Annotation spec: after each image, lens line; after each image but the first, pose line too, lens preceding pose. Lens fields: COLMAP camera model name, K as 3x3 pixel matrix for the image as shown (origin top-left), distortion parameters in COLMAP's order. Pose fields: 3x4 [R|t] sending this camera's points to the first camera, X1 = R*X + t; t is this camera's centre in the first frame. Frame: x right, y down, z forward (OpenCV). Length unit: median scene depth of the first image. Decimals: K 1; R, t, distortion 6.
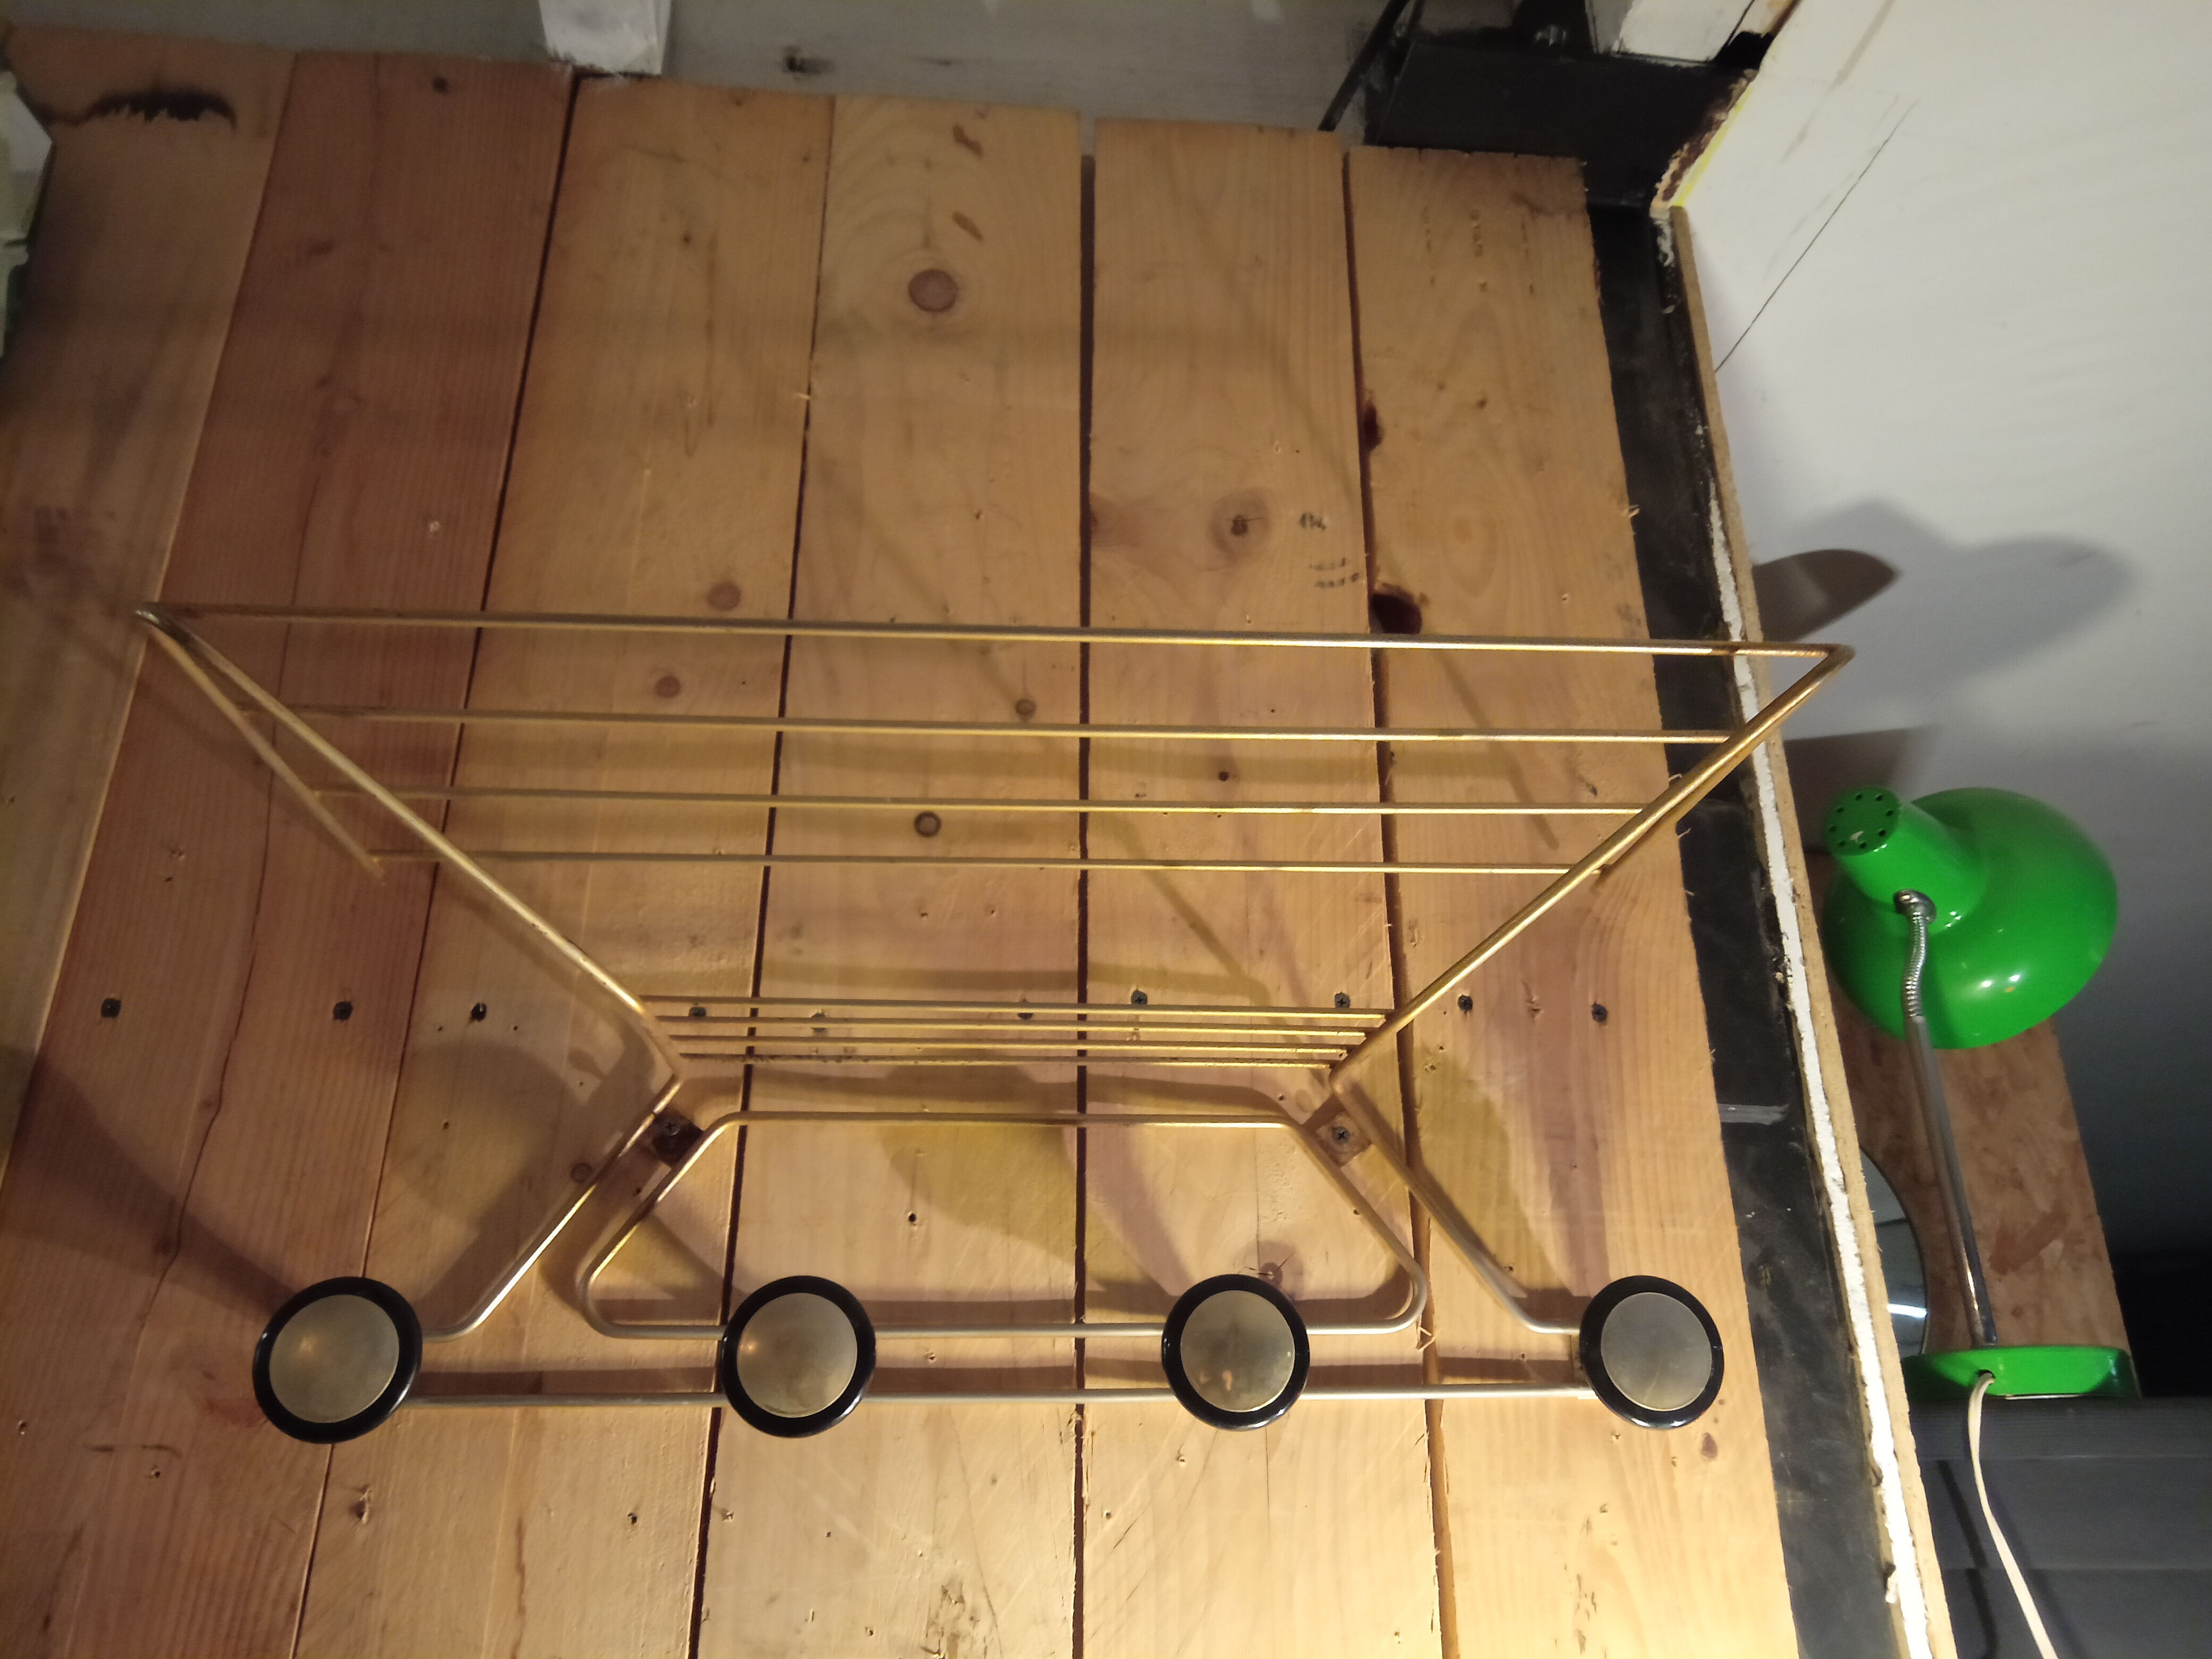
lens RADIAL K [[1646.4, 0, 1108.9], [0, 1646.4, 831.4], [0, 0, 1]] dist [0.043358, -0.073421]
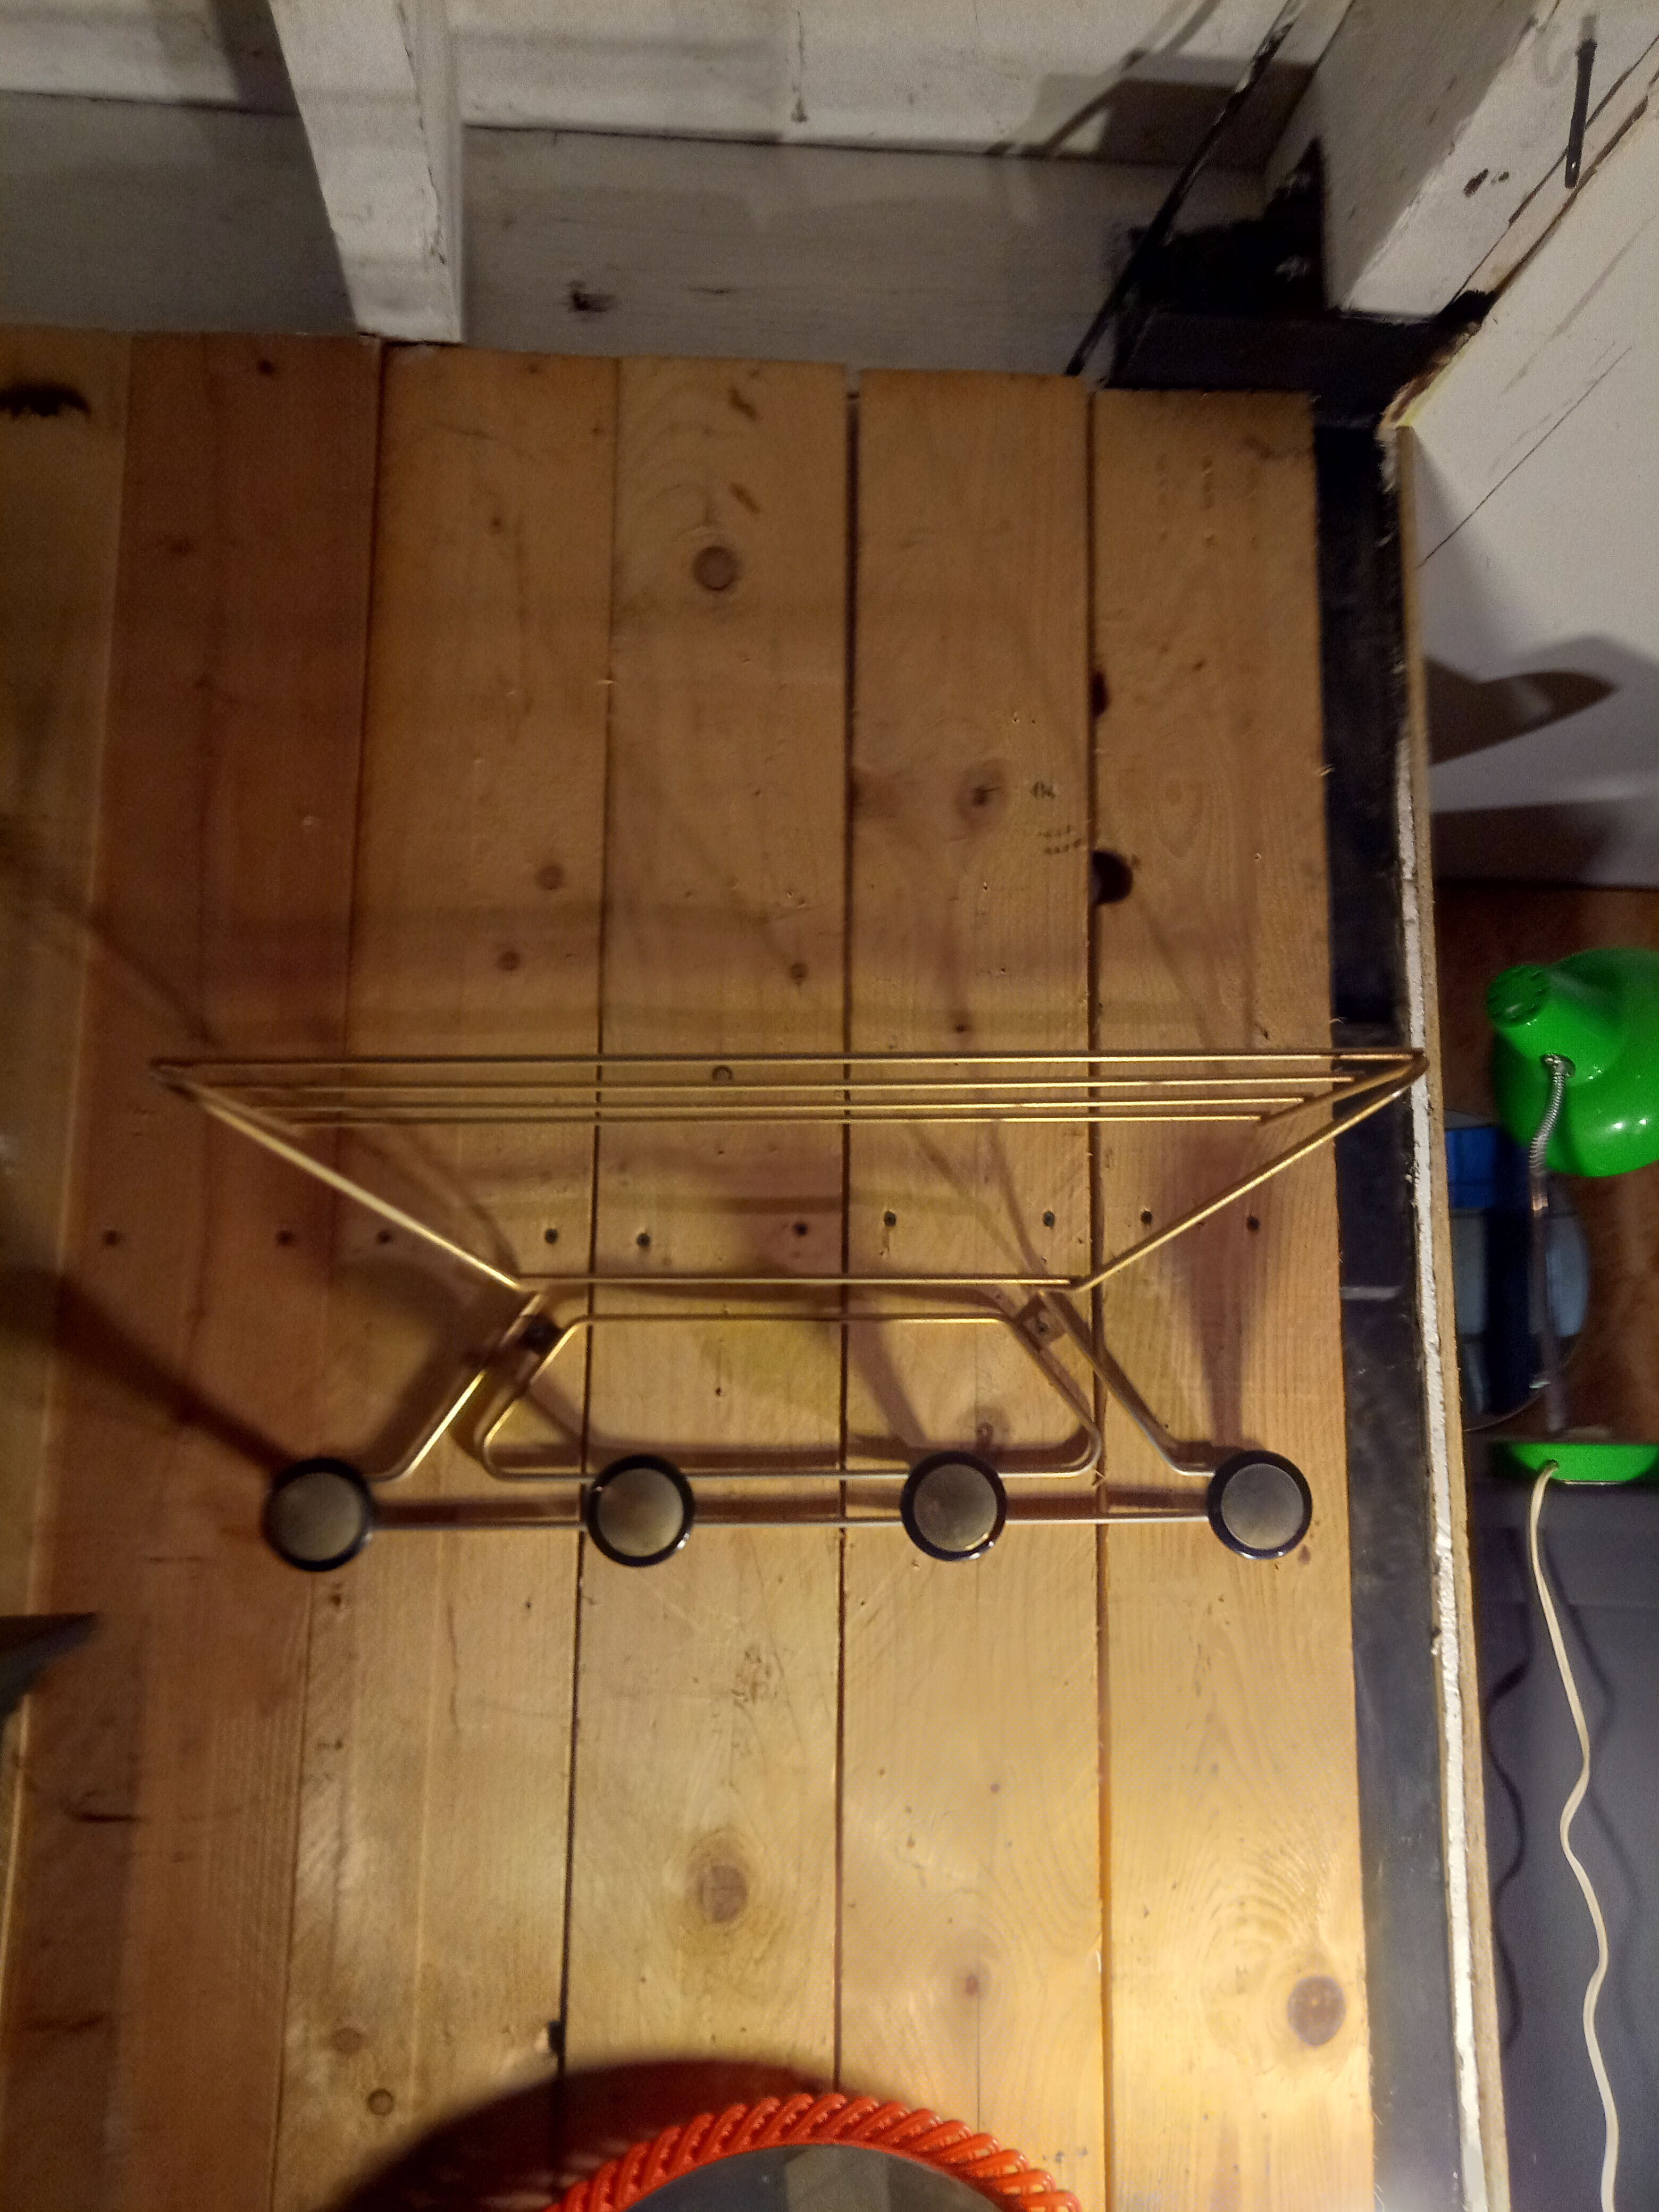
lens RADIAL K [[1646.4, 0, 829.5], [0, 1646.4, 1106.0], [0, 0, 1]] dist [0.043358, -0.073421]
pose [[0.999361, 0.005618, -0.035288, 0.016873], [0.003453, 0.967756, 0.251867, -0.313179], [0.035565, -0.251828, 0.967118, -0.224920]]
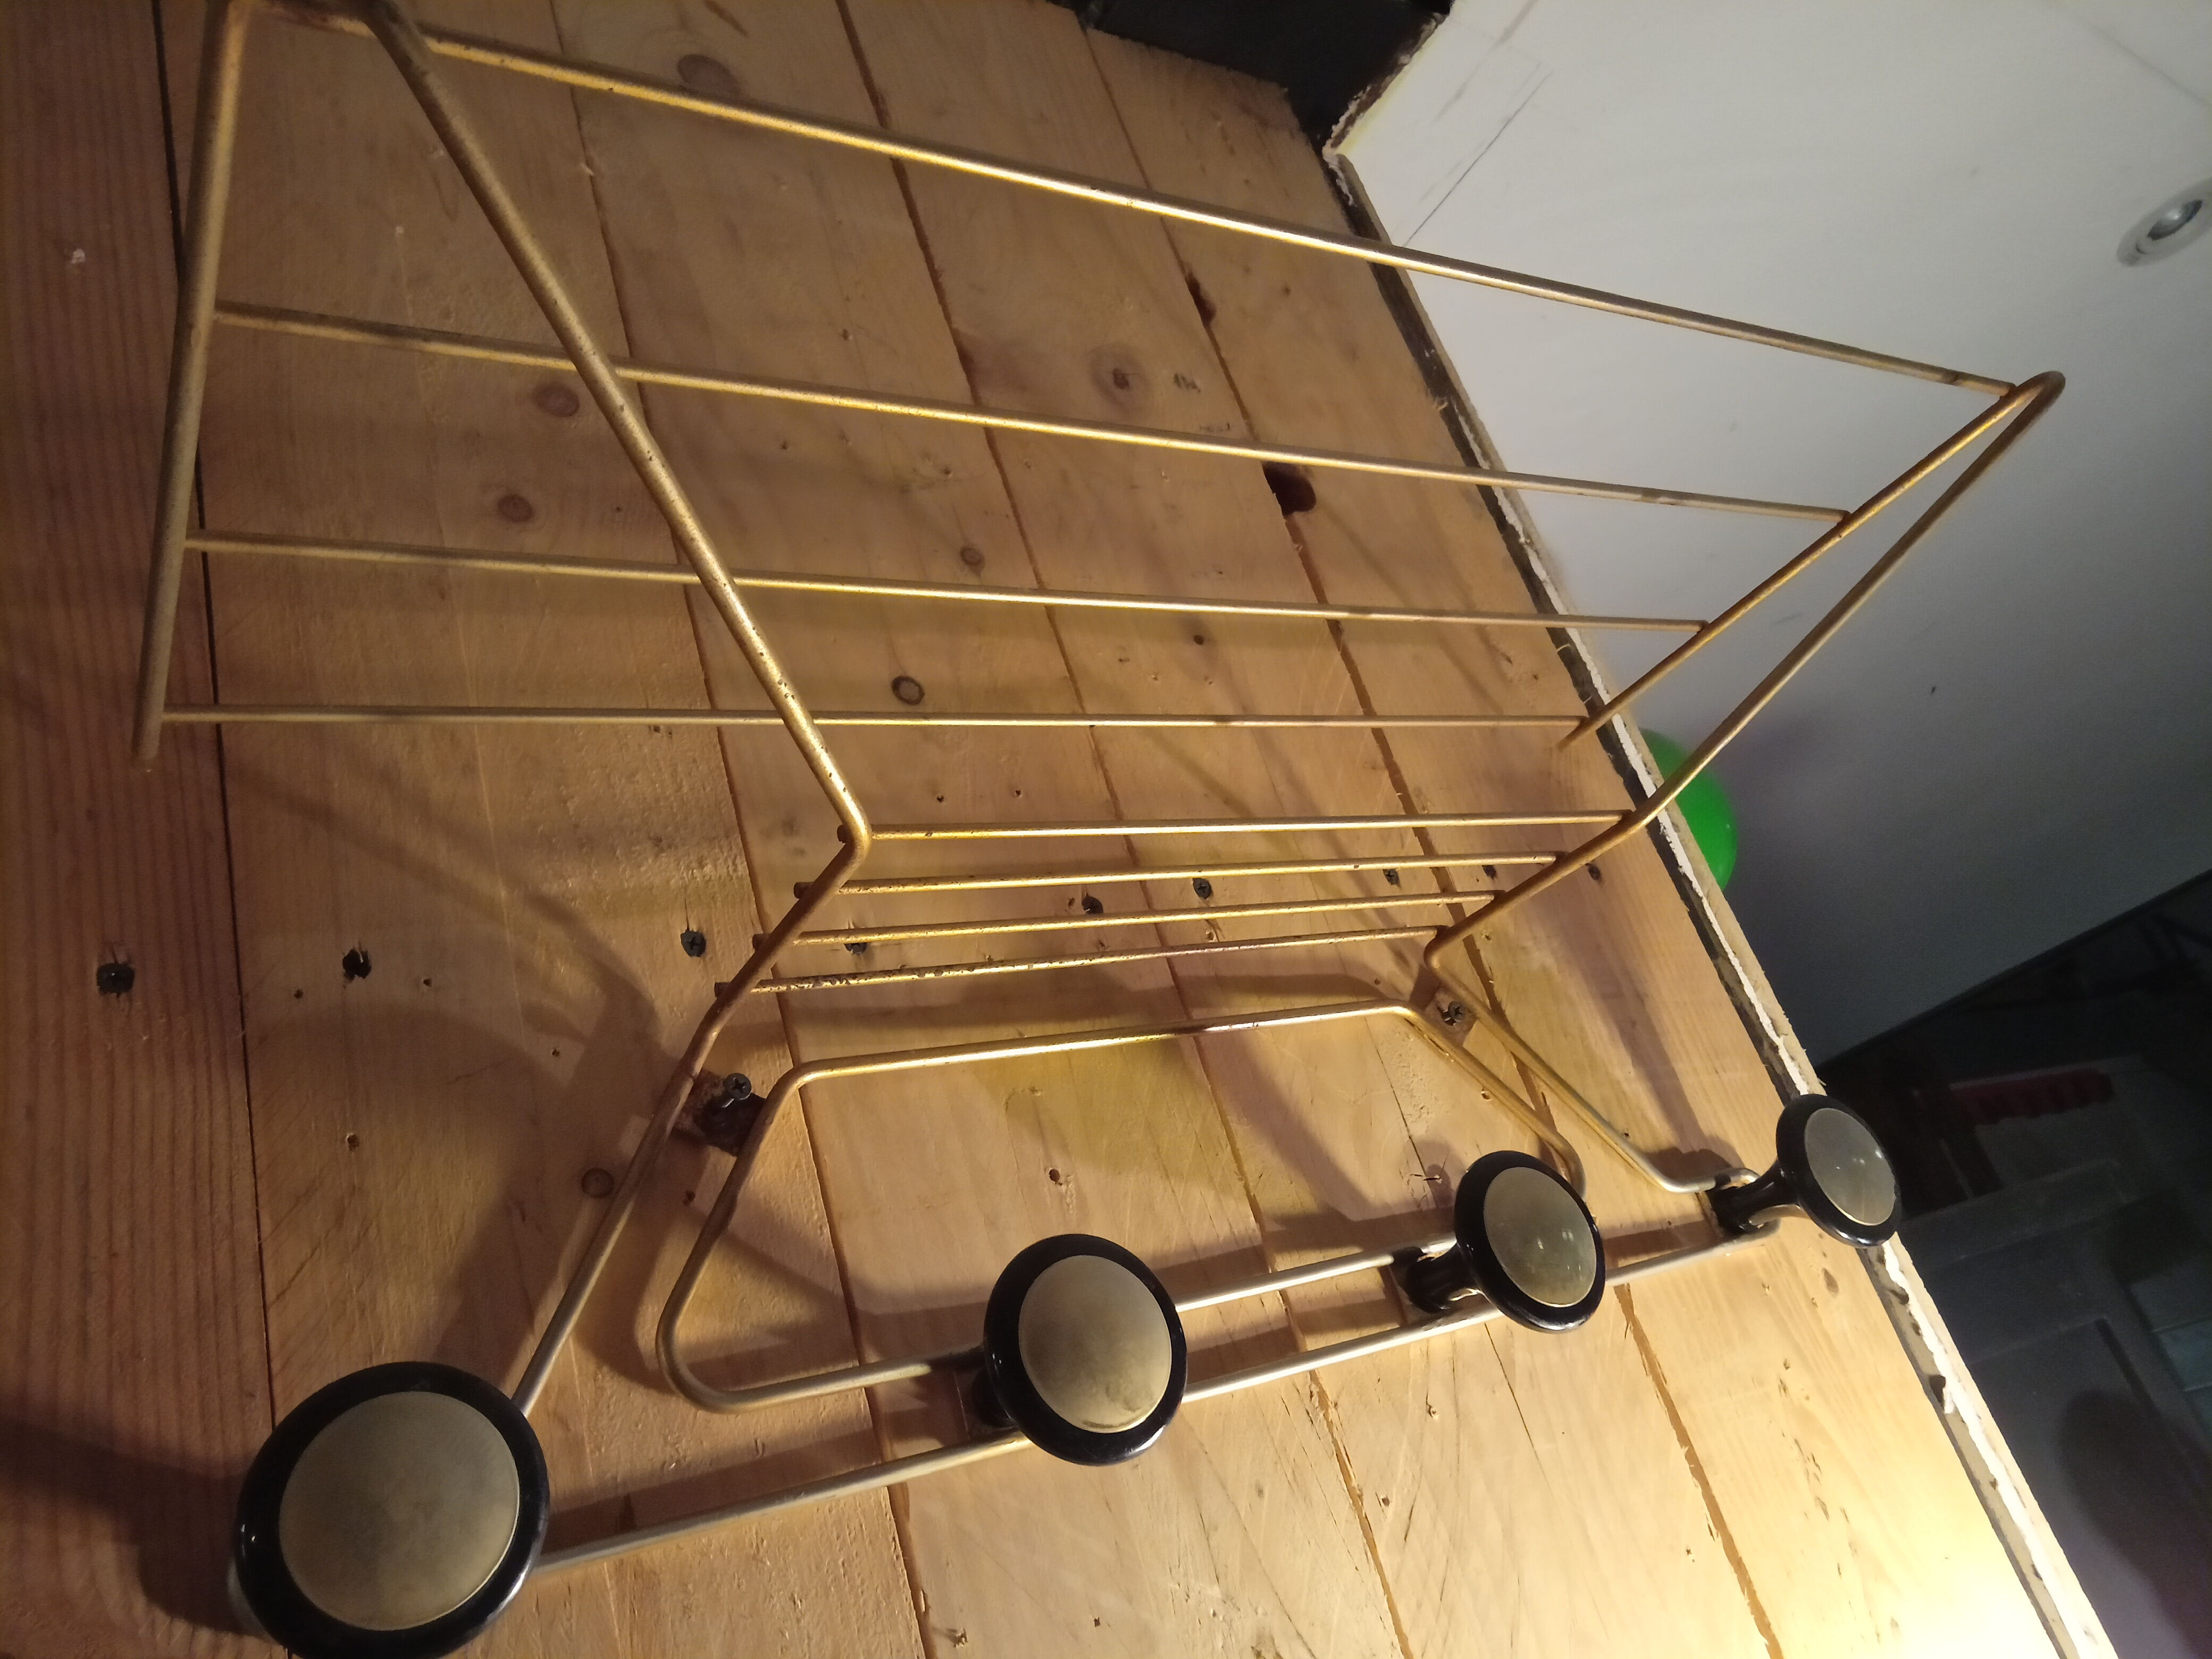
lens RADIAL K [[1646.4, 0, 1108.9], [0, 1646.4, 831.4], [0, 0, 1]] dist [0.043358, -0.073421]
pose [[0.874473, -0.060466, 0.481291, -0.419394], [0.108651, 0.991406, -0.072860, 0.132291], [-0.472749, 0.116007, 0.873528, 0.318096]]
